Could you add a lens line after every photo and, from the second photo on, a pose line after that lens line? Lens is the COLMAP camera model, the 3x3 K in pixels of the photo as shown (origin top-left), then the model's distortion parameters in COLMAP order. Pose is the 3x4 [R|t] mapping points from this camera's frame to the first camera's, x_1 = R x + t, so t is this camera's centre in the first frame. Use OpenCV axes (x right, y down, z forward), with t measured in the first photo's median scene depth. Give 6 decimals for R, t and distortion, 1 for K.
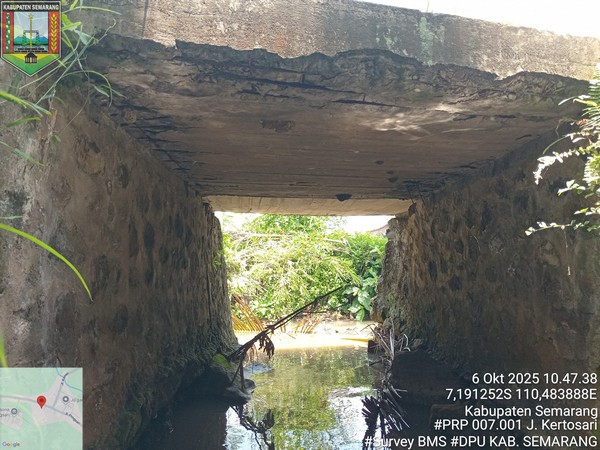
lens RADIAL K [[456.3, 0, 300.0], [0, 456.3, 225.0], [0, 0, 1]] dist [0.059518, -0.105525]
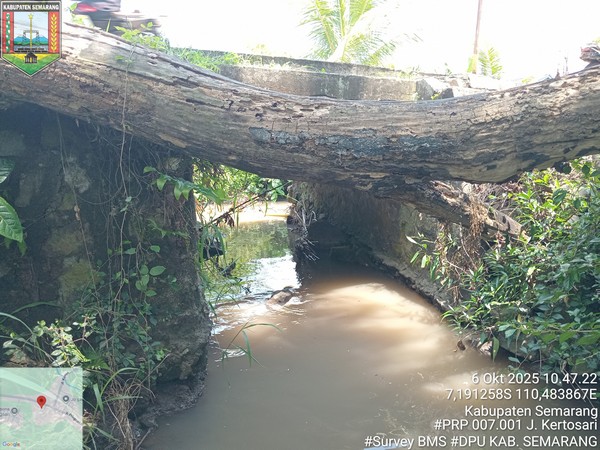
lens RADIAL K [[456.3, 0, 300.0], [0, 456.3, 225.0], [0, 0, 1]] dist [0.059518, -0.105525]
pose [[0.973456, -0.037928, 0.225711, -0.139746], [-0.022855, 0.965136, 0.260751, -0.100117], [-0.227732, -0.258988, 0.938650, -0.382441]]
